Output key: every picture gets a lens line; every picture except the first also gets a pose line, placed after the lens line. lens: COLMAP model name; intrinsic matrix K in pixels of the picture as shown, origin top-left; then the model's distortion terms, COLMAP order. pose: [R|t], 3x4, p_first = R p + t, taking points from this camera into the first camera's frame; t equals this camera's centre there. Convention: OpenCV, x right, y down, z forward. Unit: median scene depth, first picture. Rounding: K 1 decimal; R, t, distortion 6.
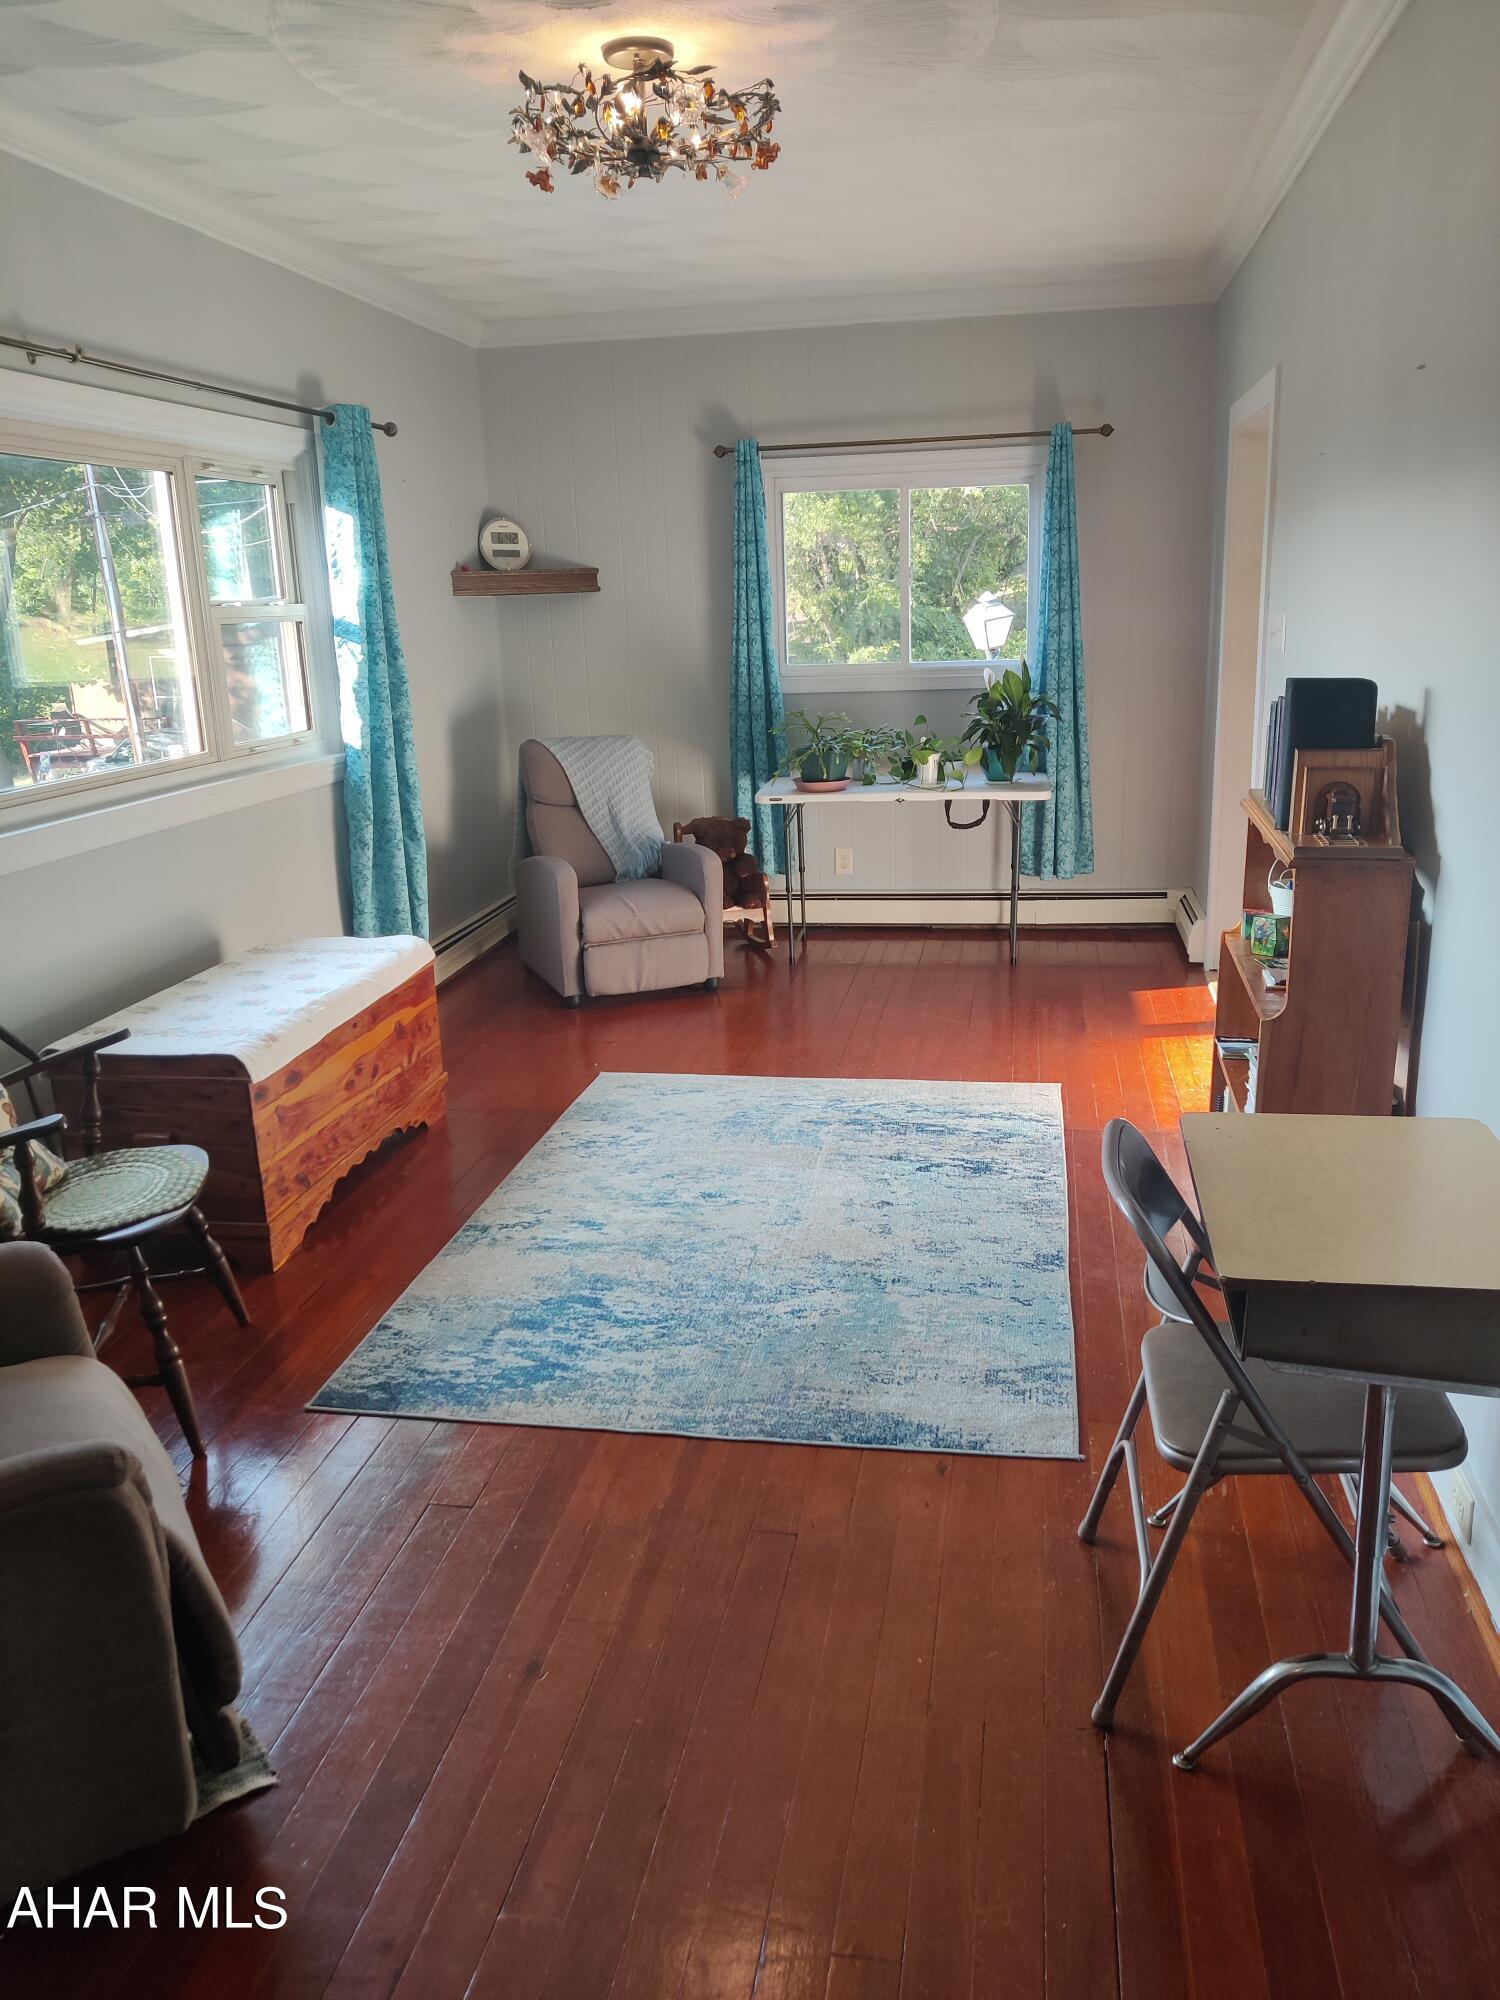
lens RADIAL K [[1507.1, 0, 762.1], [0, 1507.1, 1000.5], [0, 0, 1]] dist [0.162177, -0.334030]
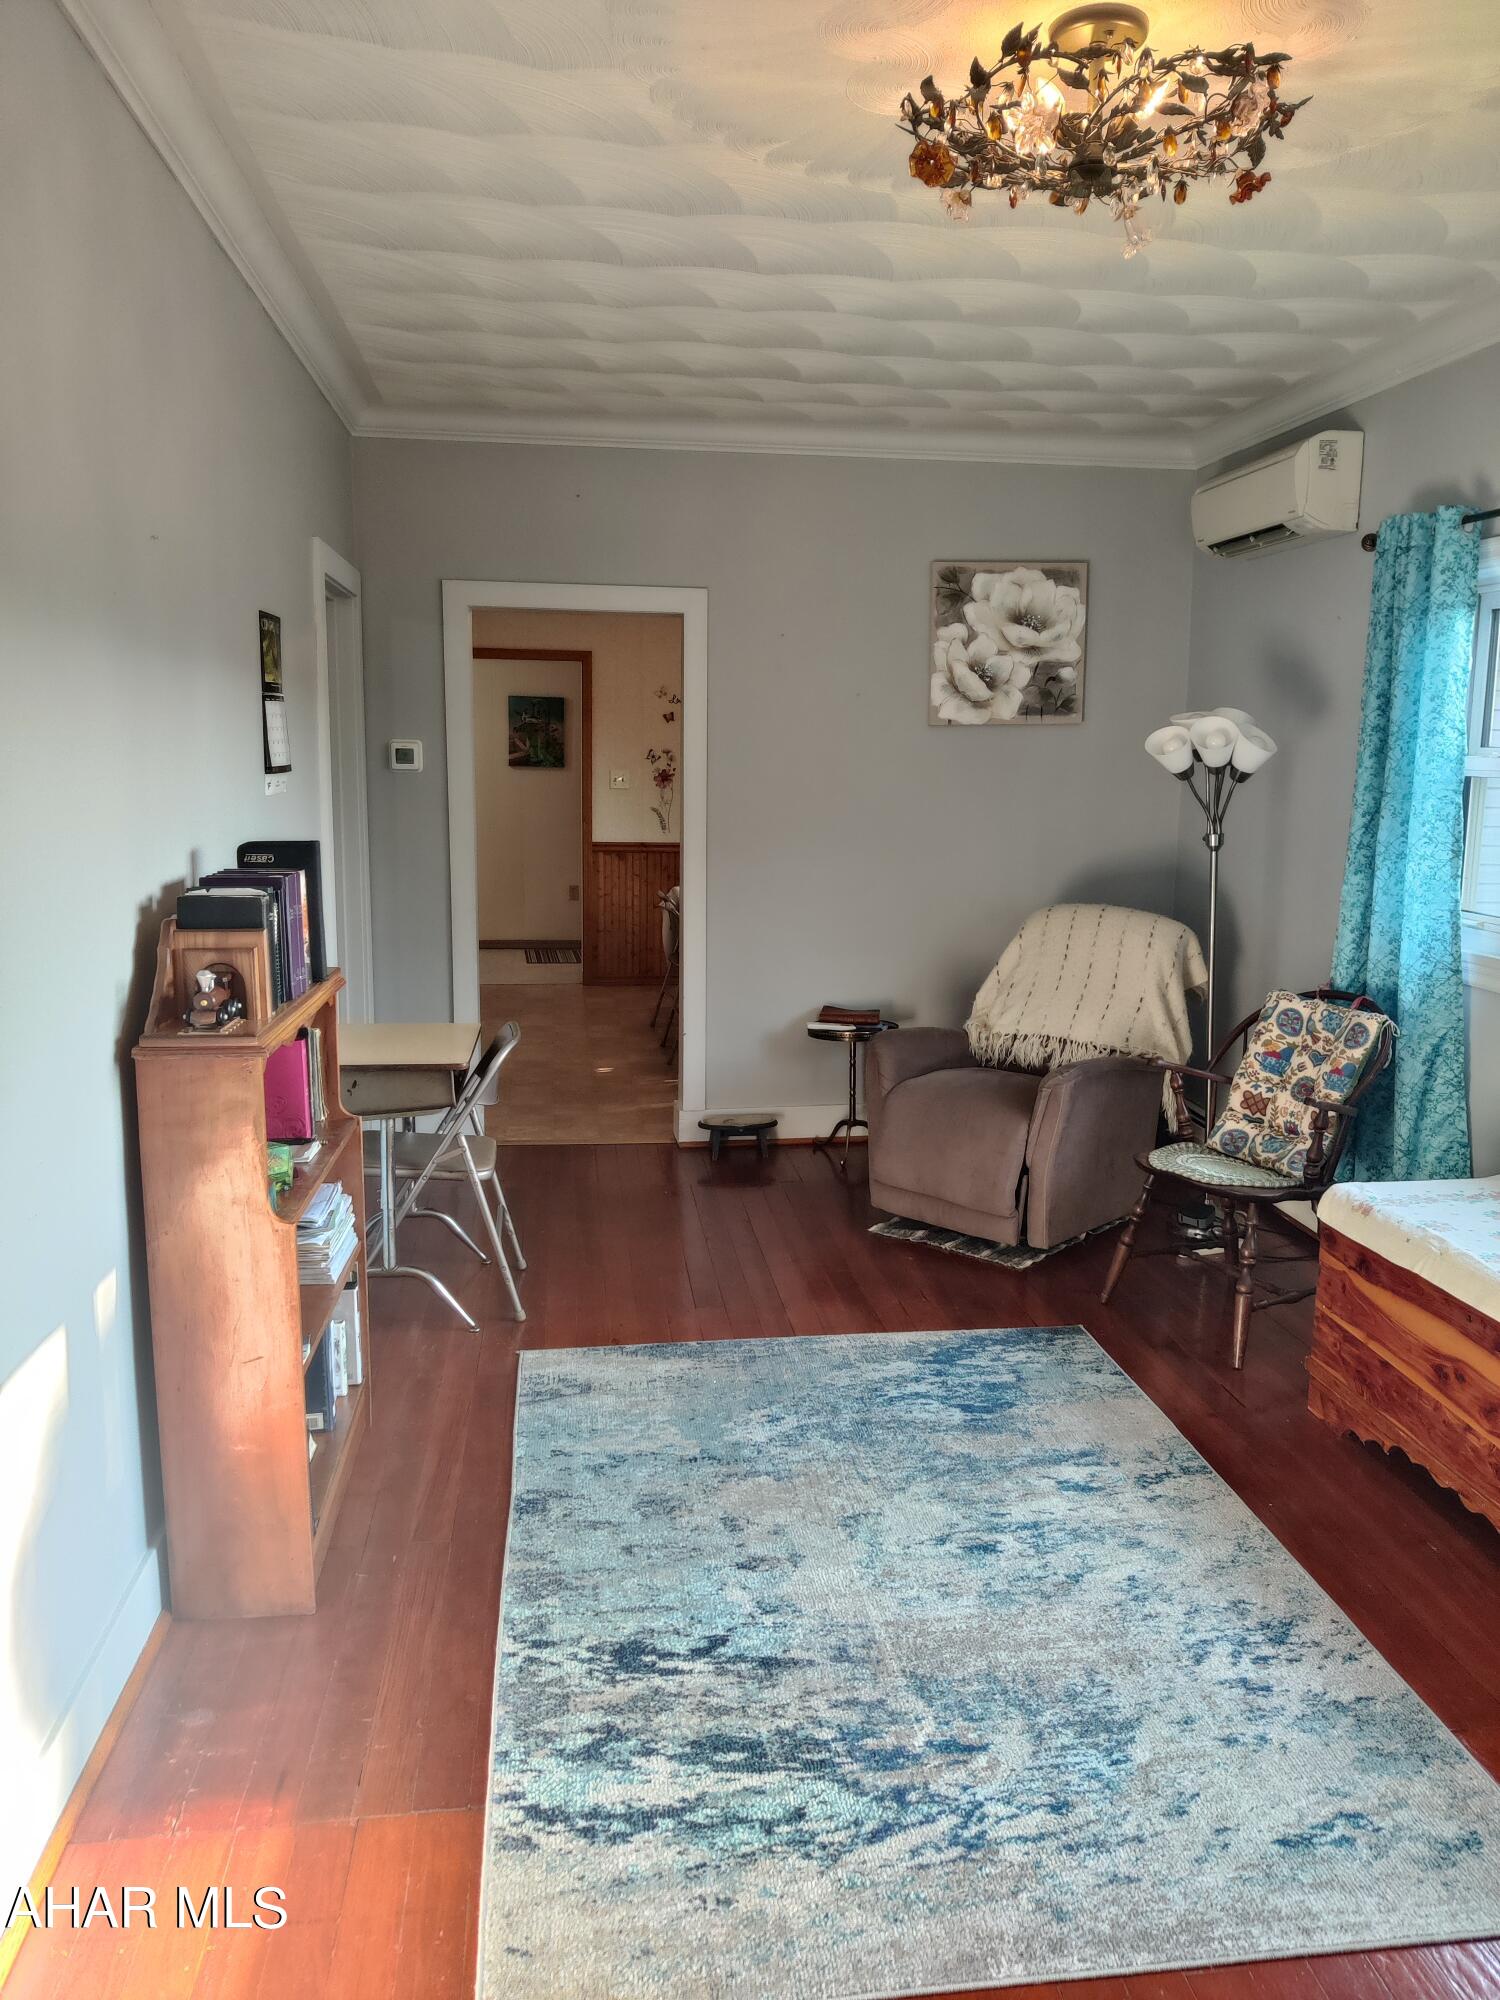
lens RADIAL K [[1507.1, 0, 762.1], [0, 1507.1, 1000.5], [0, 0, 1]] dist [0.162177, -0.334030]
pose [[-0.954020, 0.068910, -0.291716, 0.267803], [-0.061146, 0.908010, 0.414463, -0.416016], [0.293441, 0.413243, -0.862045, 1.503391]]
